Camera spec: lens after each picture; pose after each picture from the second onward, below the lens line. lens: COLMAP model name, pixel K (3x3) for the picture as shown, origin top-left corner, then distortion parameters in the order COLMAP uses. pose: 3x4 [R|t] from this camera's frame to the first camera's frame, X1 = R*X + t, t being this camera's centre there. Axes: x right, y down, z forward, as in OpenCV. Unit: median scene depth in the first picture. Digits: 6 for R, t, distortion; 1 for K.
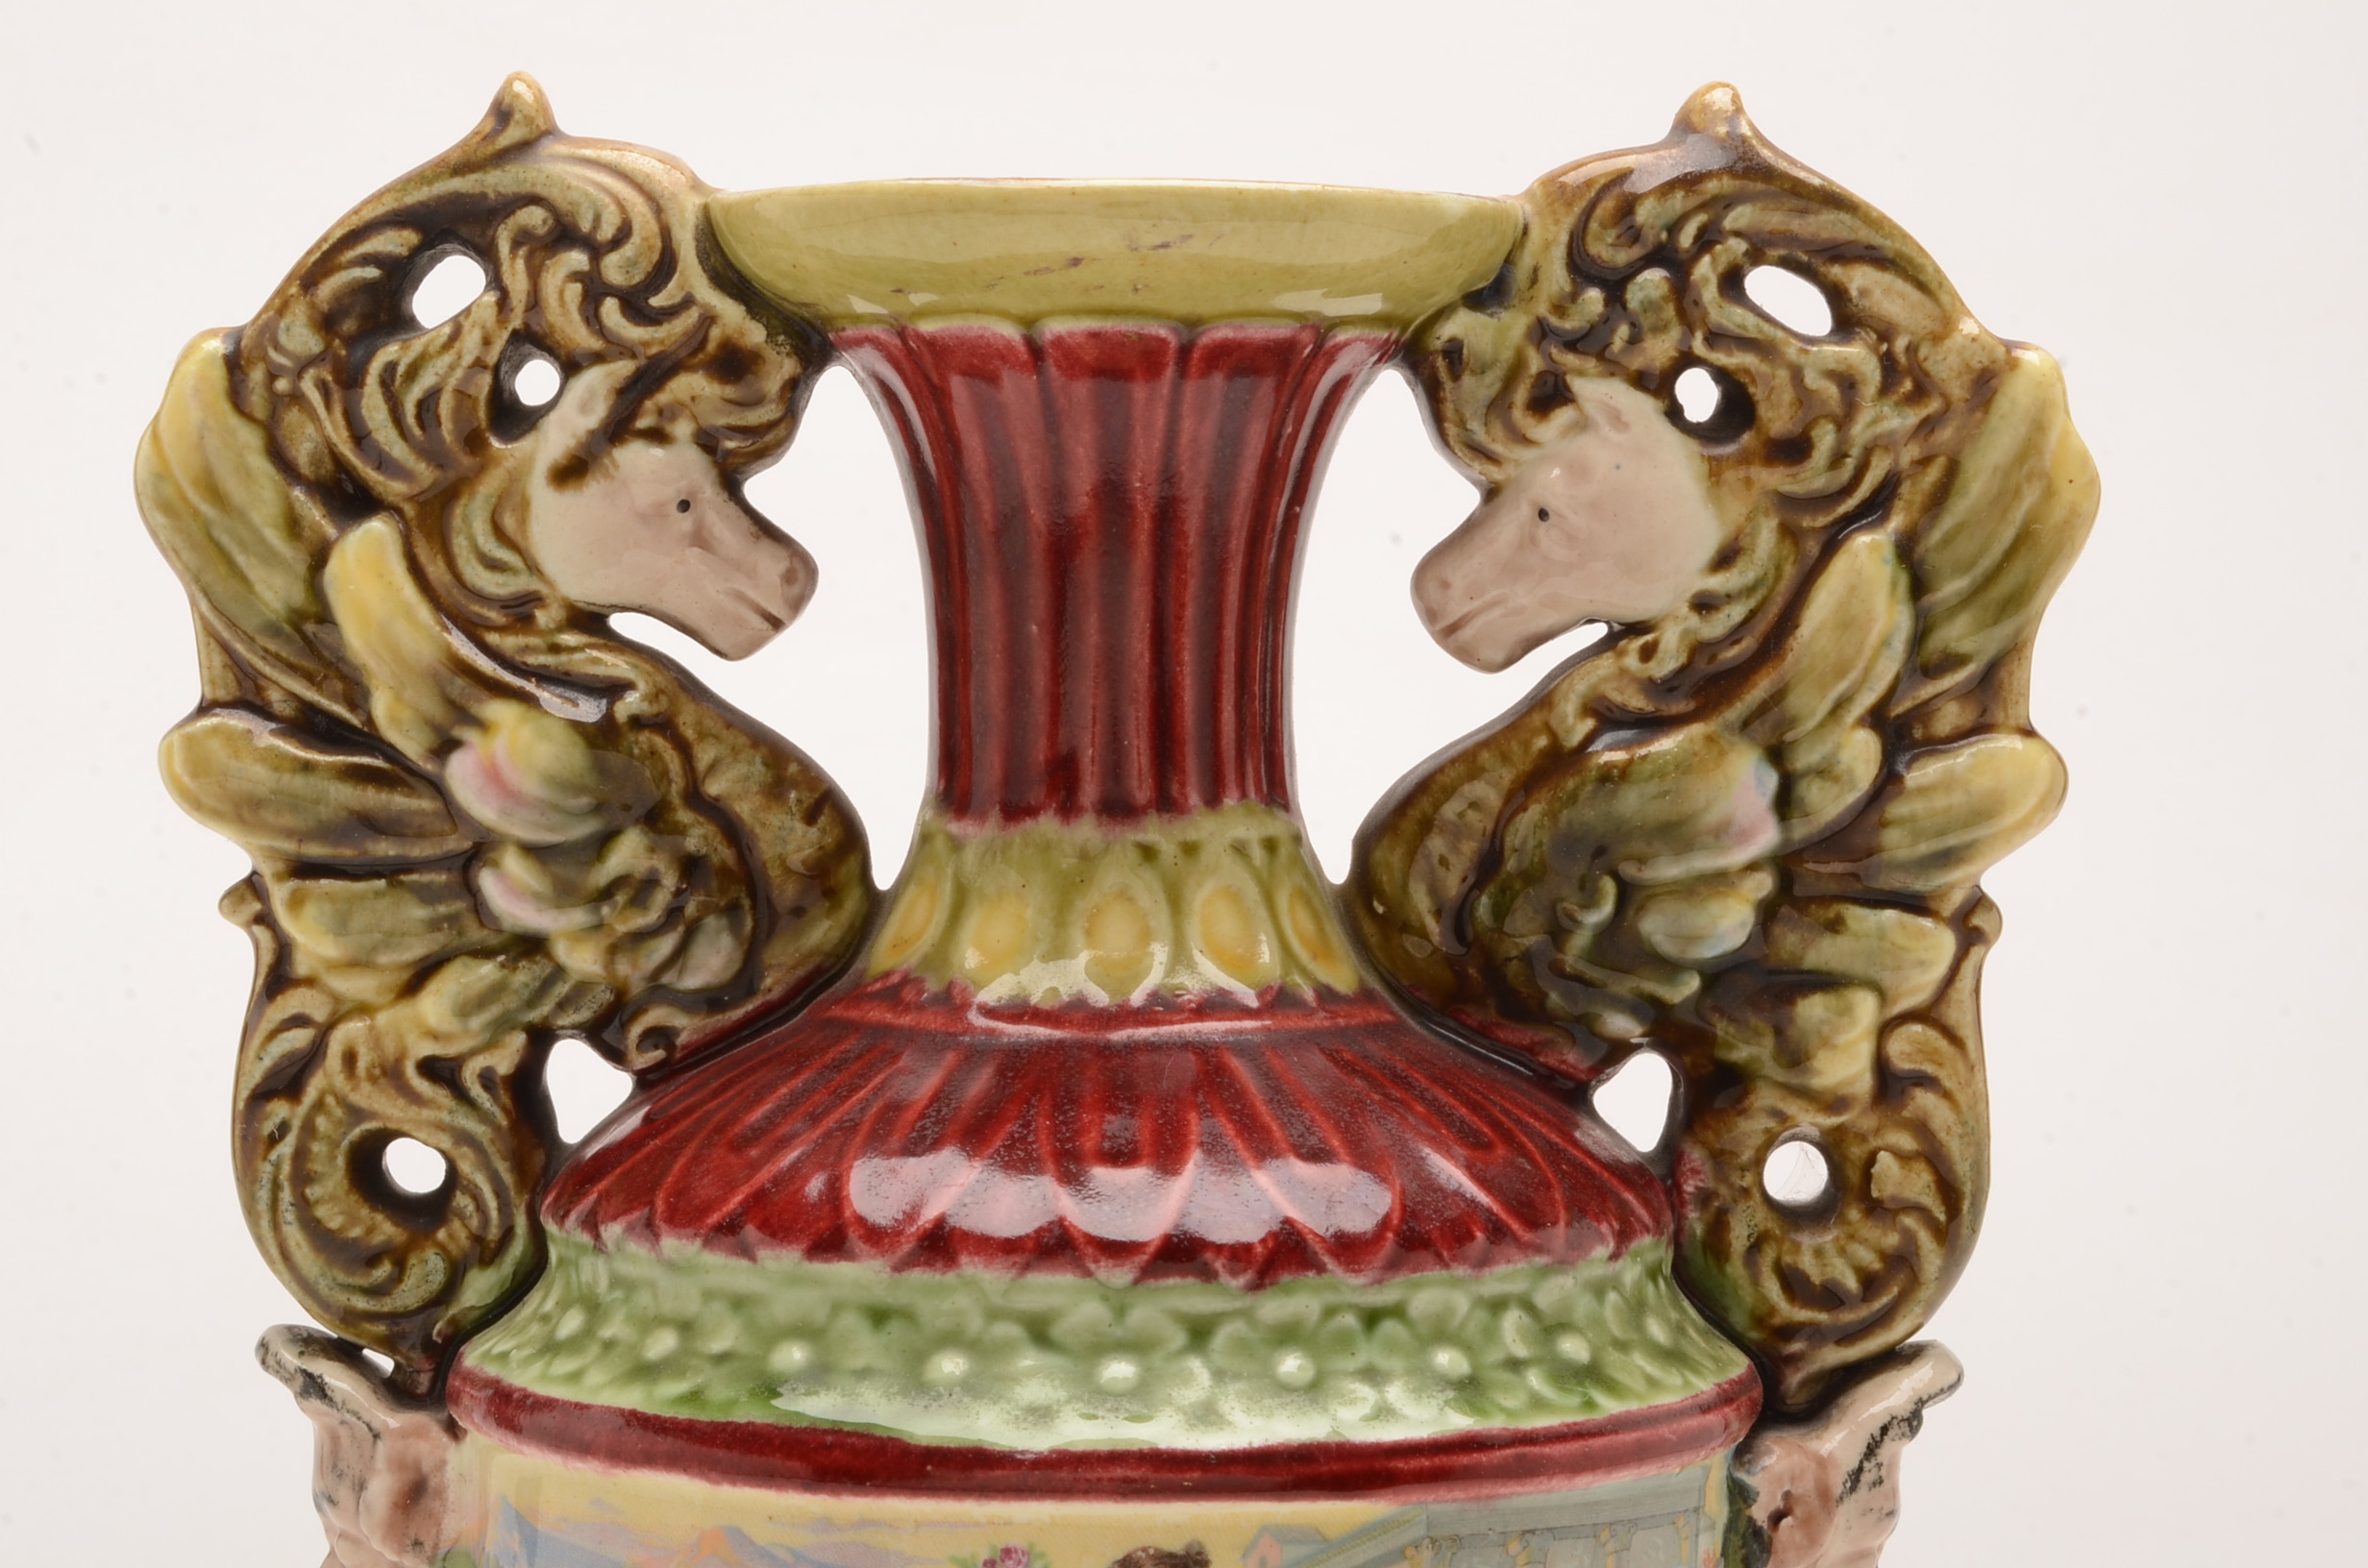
lens RADIAL K [[5558.9, 0, 1182.3], [0, 5558.9, 787.1], [0, 0, 1]] dist [0.106885, 0.000000]
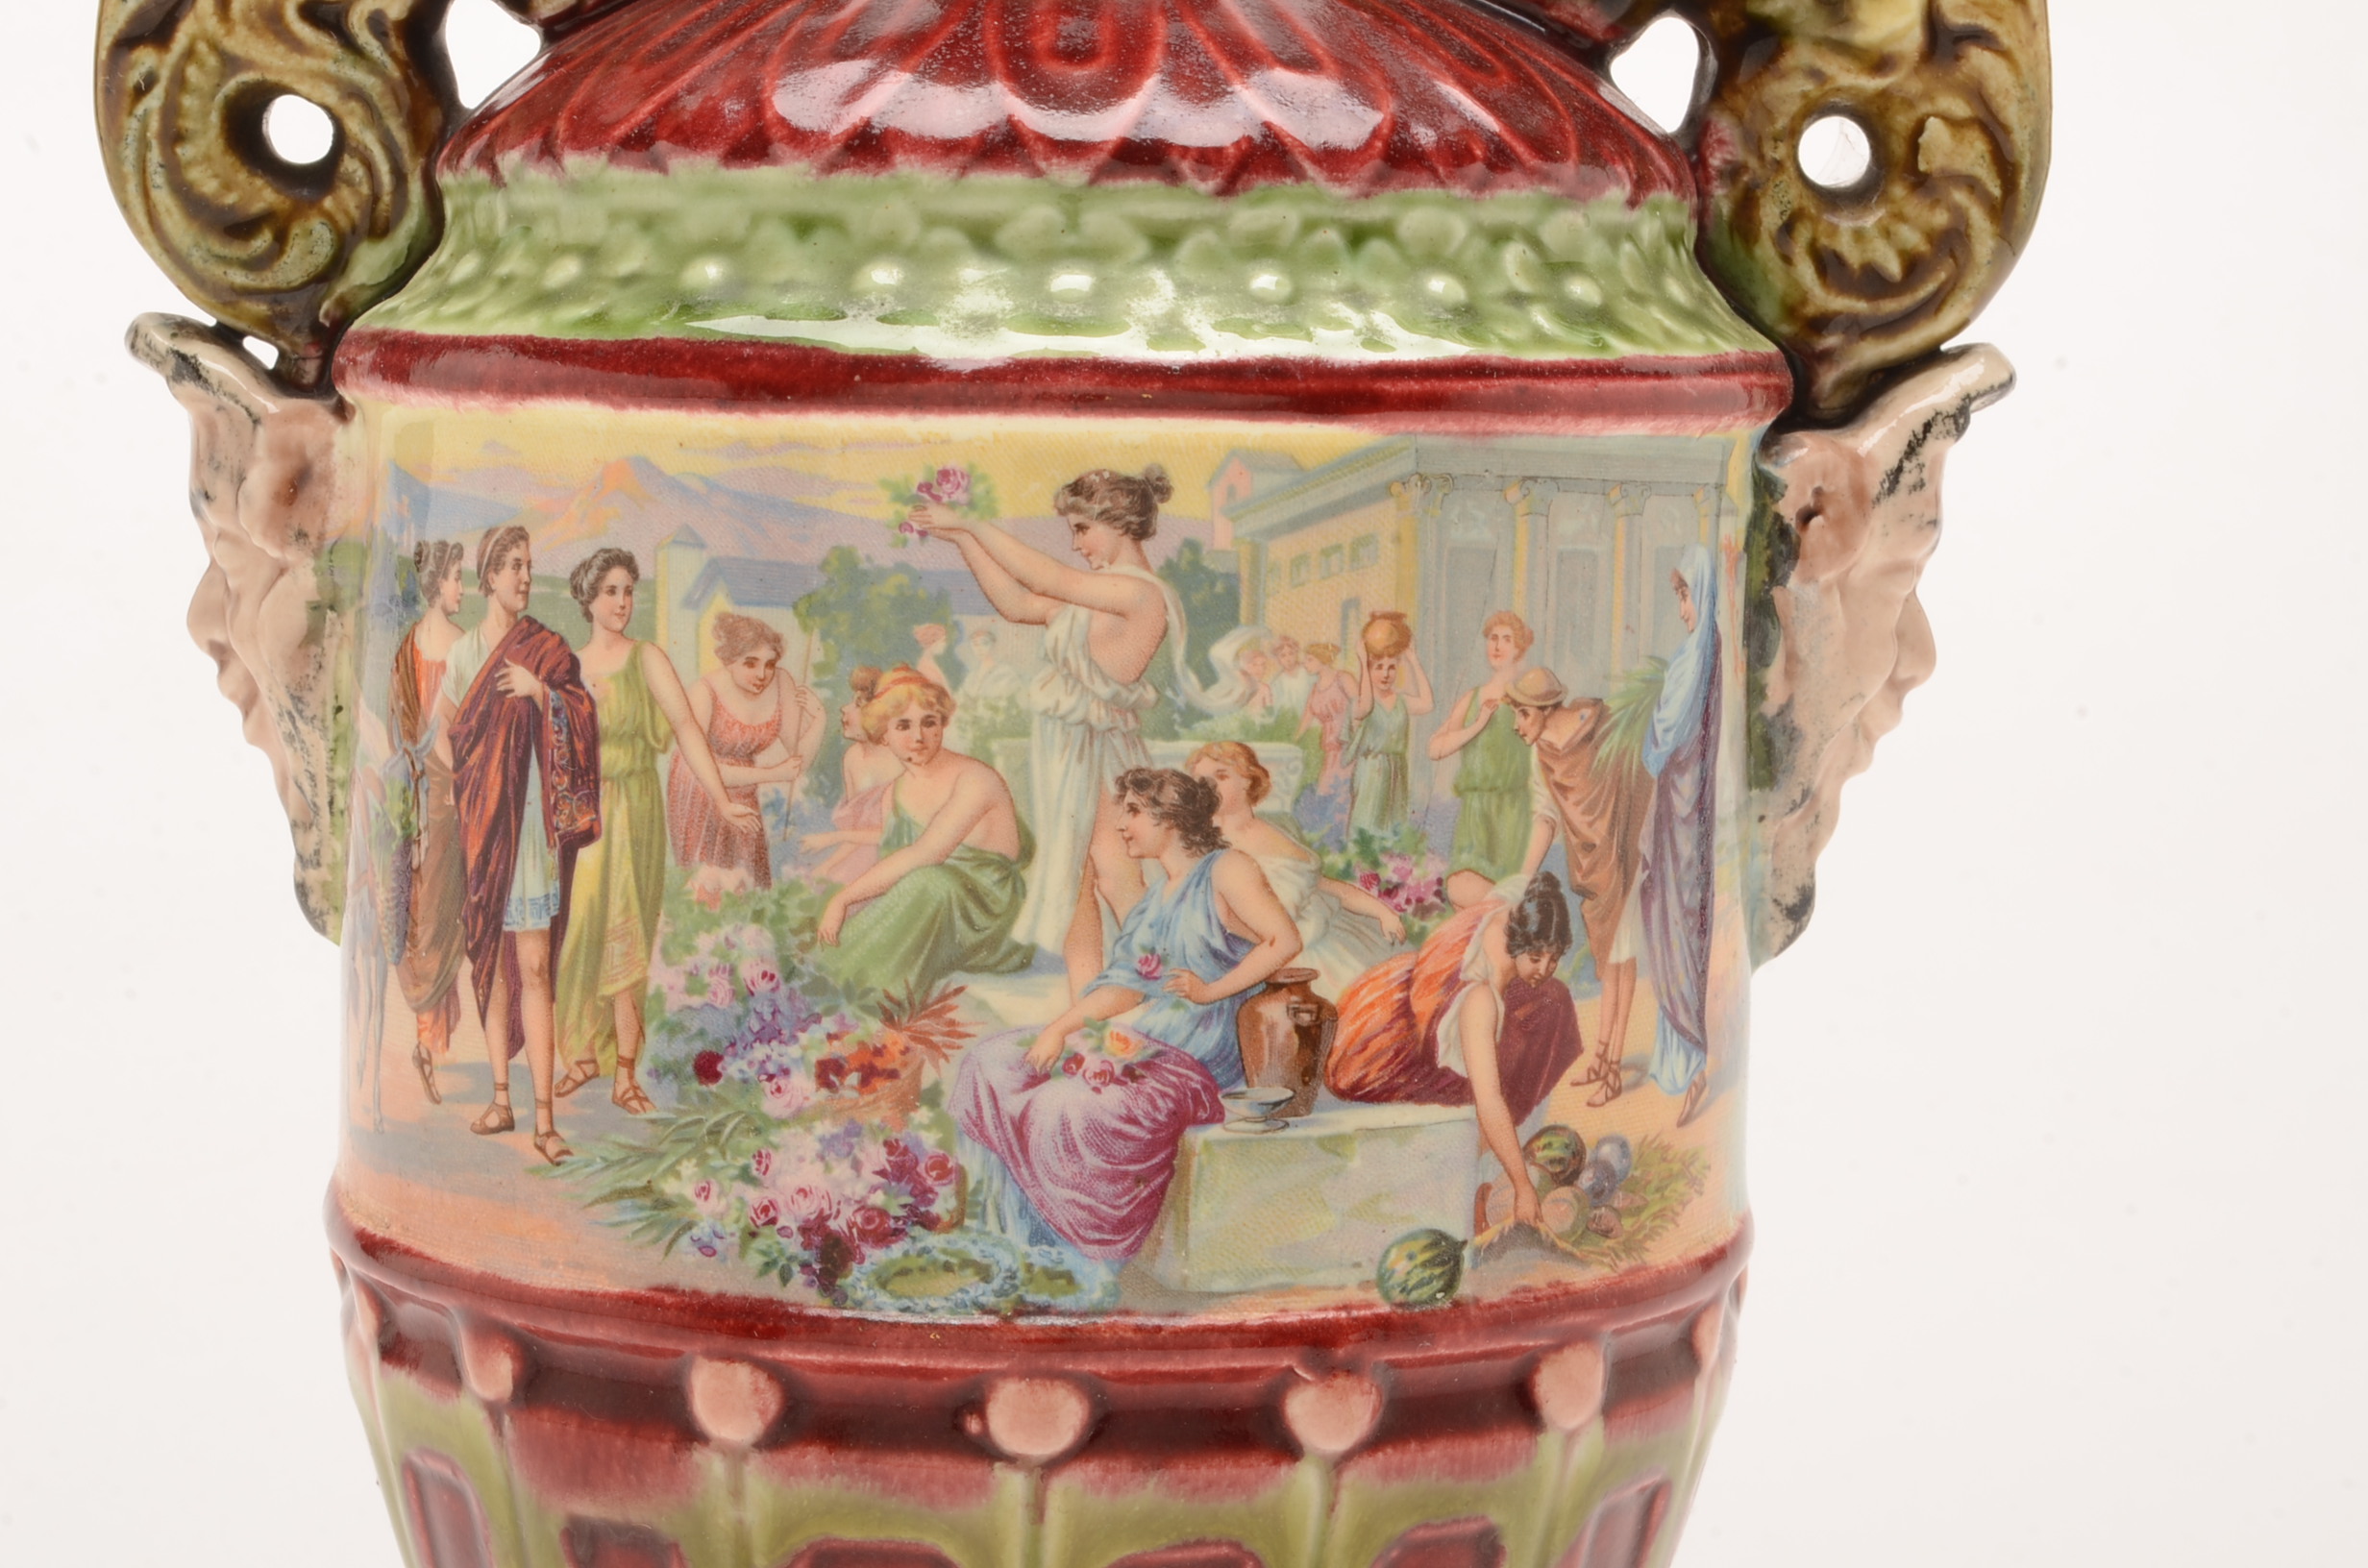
lens RADIAL K [[5558.9, 0, 1187.5], [0, 5558.9, 779.1], [0, 0, 1]] dist [0.106885, 0.000000]
pose [[0.999959, 0.008329, -0.003578, 0.010377], [-0.008086, 0.997971, 0.063159, 0.121410], [0.004096, -0.063127, 0.997997, 0.100895]]
